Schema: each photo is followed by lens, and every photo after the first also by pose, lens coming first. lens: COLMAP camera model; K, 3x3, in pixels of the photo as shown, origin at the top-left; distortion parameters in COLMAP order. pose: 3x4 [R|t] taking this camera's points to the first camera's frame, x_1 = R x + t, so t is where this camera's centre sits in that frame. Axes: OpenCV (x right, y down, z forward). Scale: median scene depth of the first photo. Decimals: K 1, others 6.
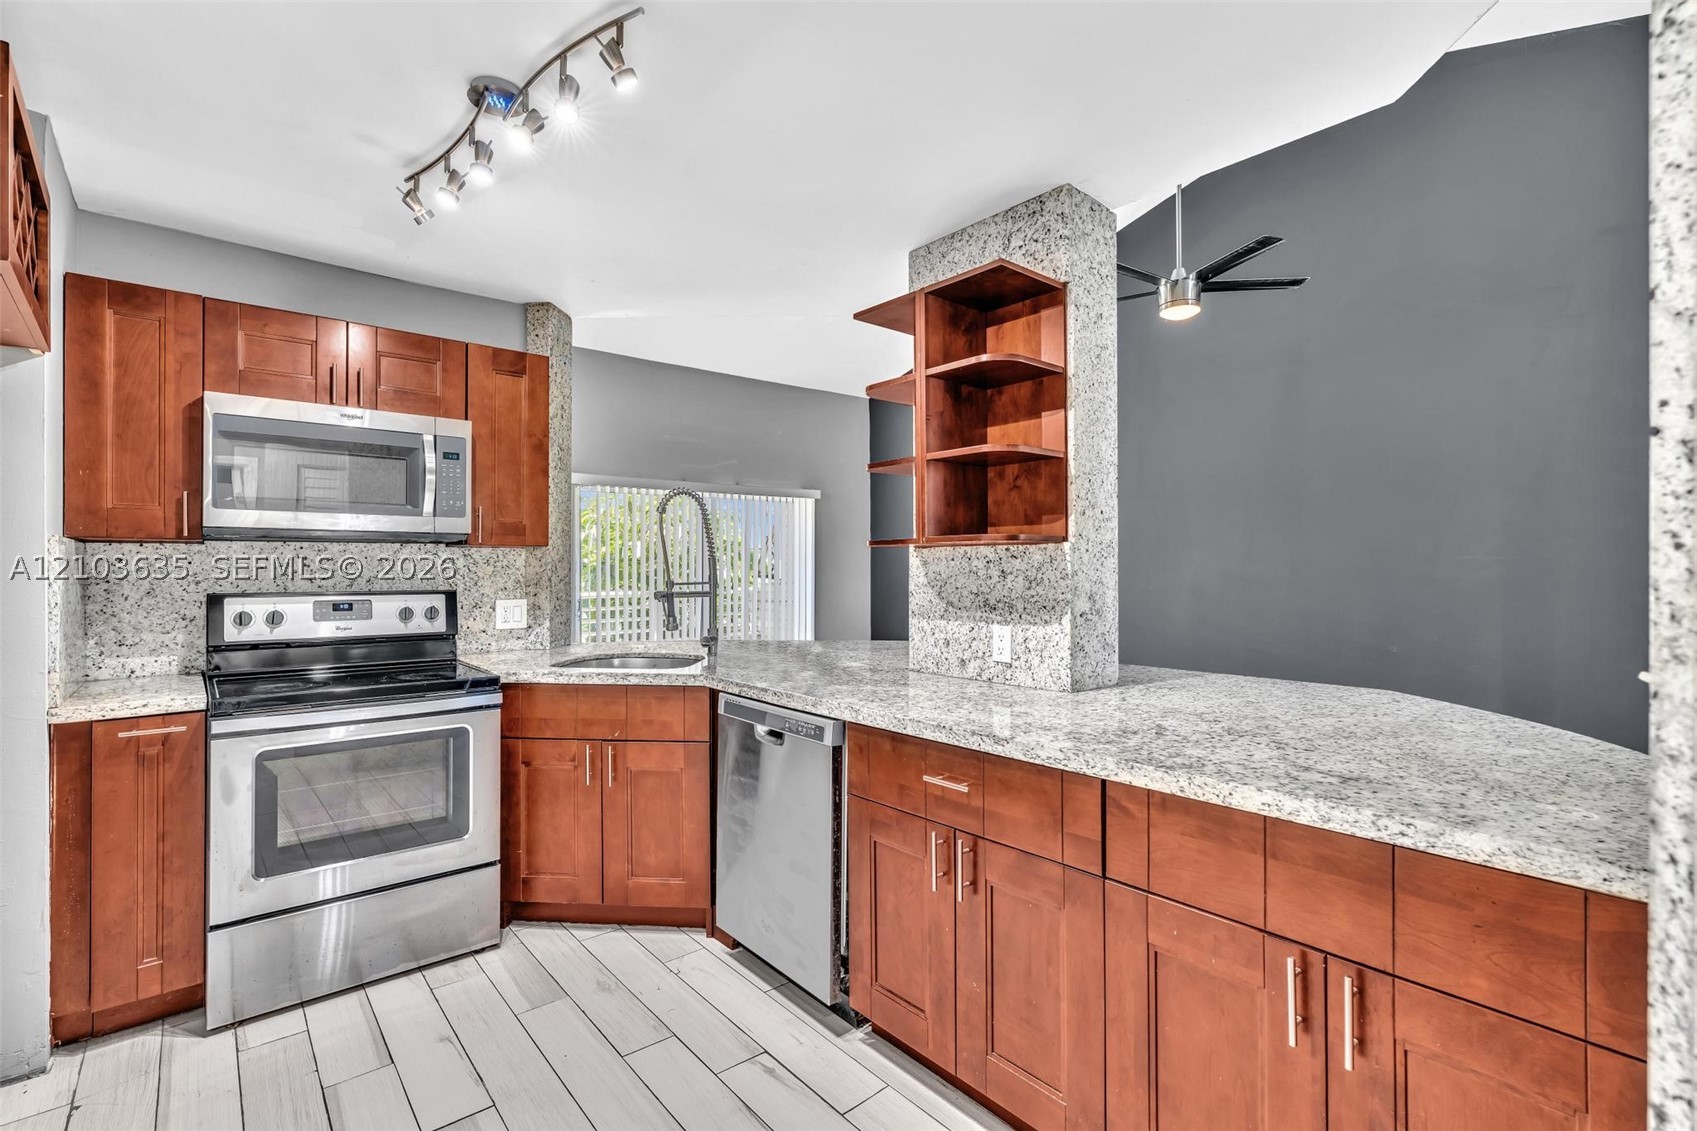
lens RADIAL K [[764.0, 0, 850.0], [0, 764.0, 564.6], [0, 0, 1]] dist [-0.008092, 0.002953]
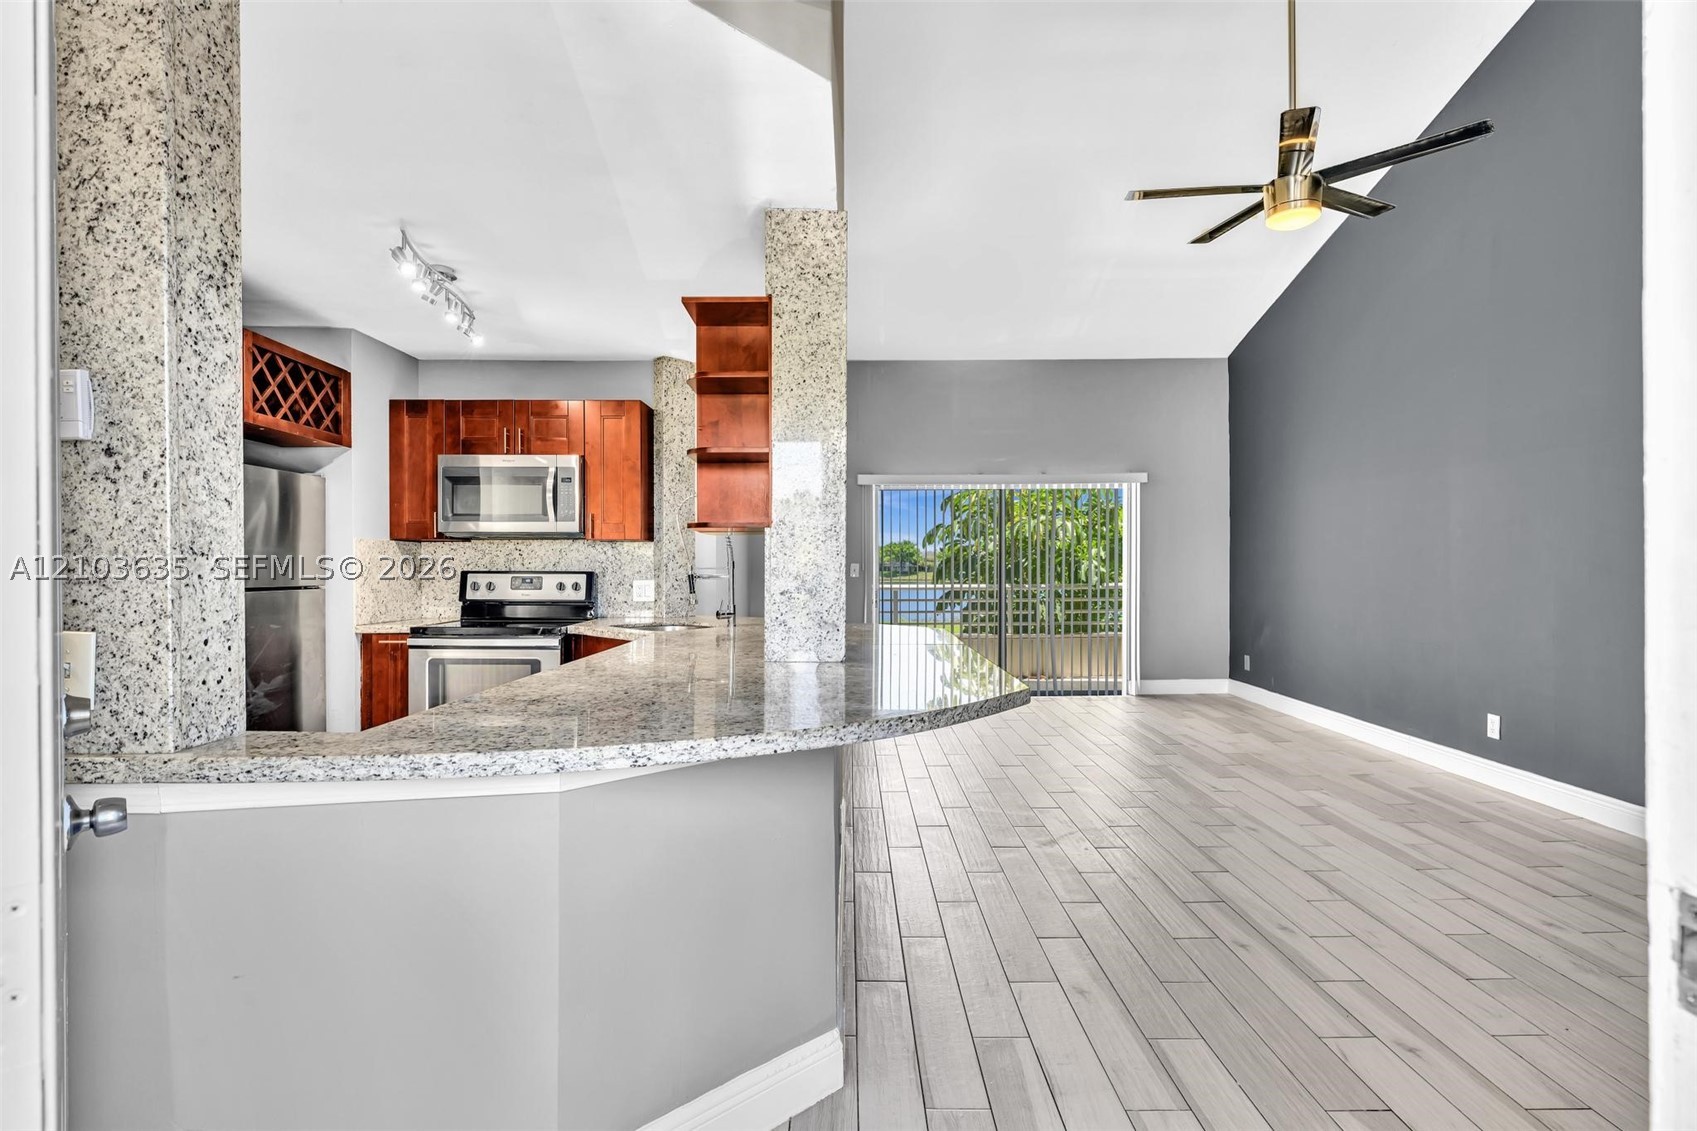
lens RADIAL K [[845.4, 0, 846.5], [0, 845.4, 569.9], [0, 0, 1]] dist [-0.001463, 0.000332]
pose [[0.759631, 0.005698, -0.650329, 1.101898], [0.000834, 0.999952, 0.009735, 0.018953], [0.650354, -0.007937, 0.759590, 0.119553]]
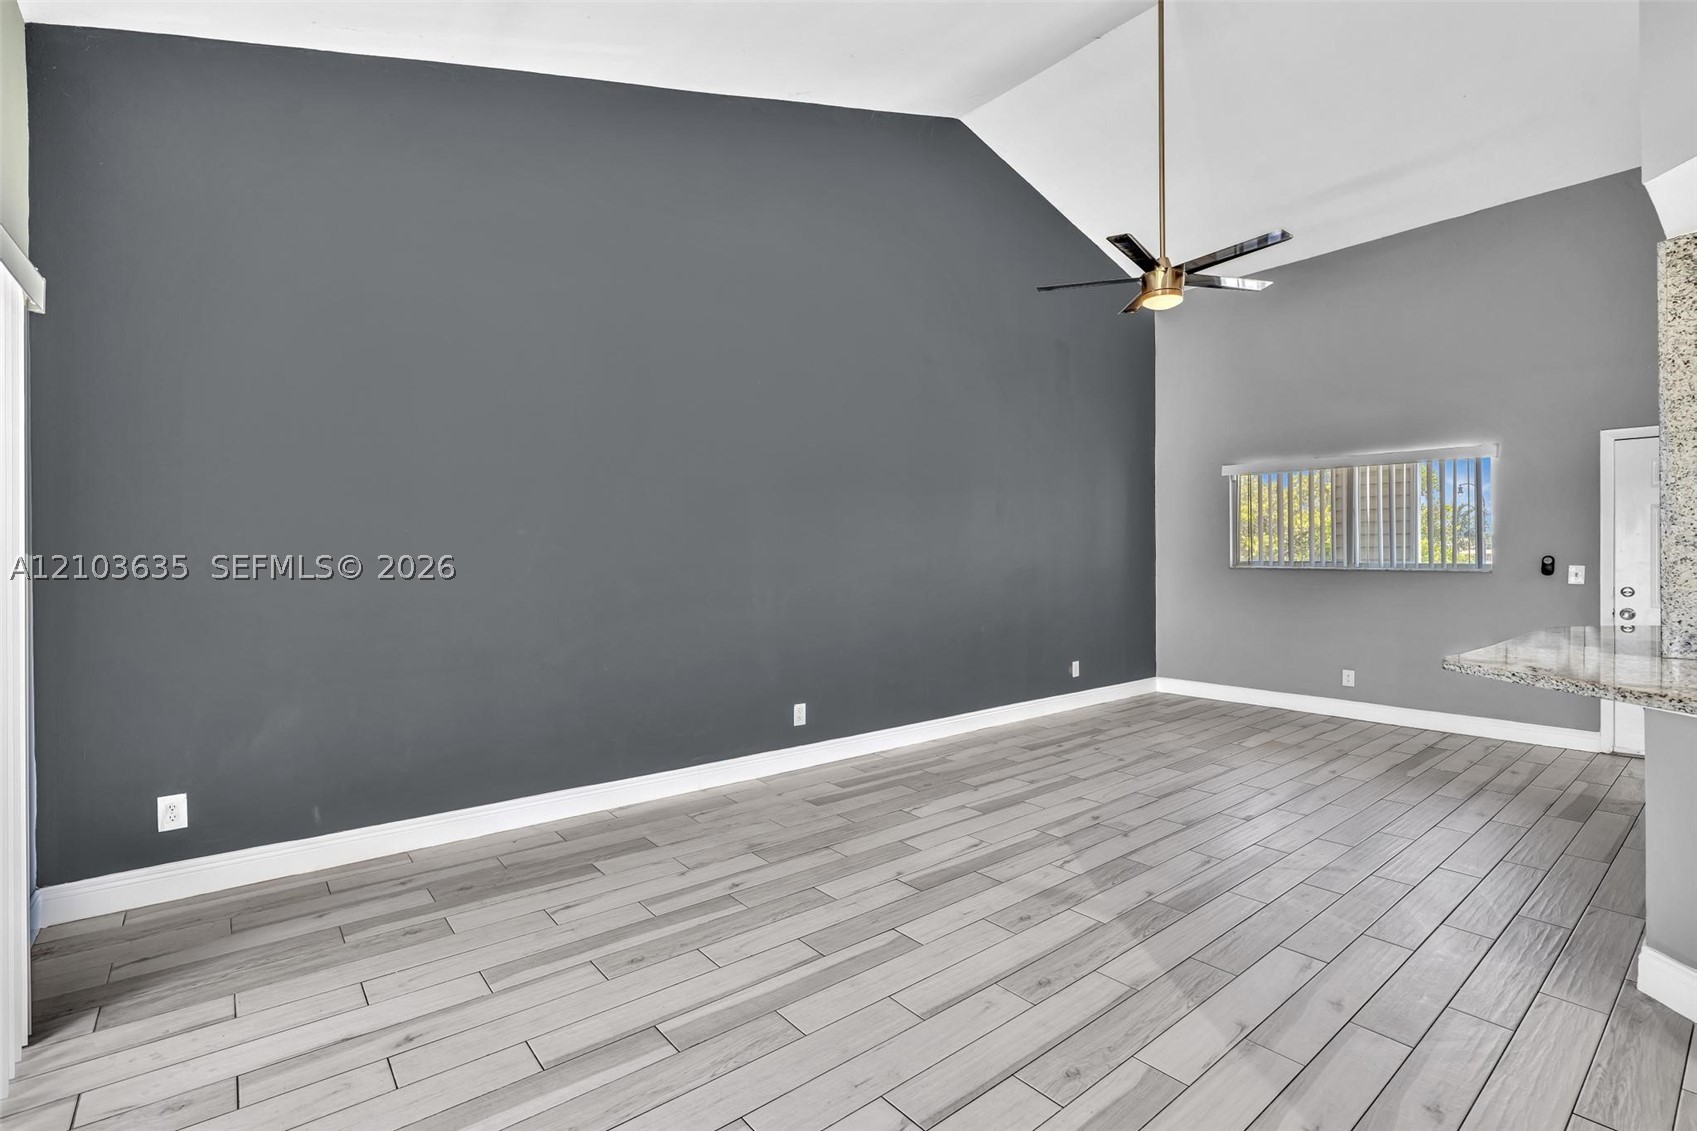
lens RADIAL K [[764.0, 0, 849.9], [0, 764.0, 564.5], [0, 0, 1]] dist [-0.008092, 0.002953]
pose [[0.022321, -0.001001, 0.999750, -0.978200], [0.006331, 0.999980, 0.000860, 0.013062], [-0.999731, 0.006310, 0.022326, 2.379887]]
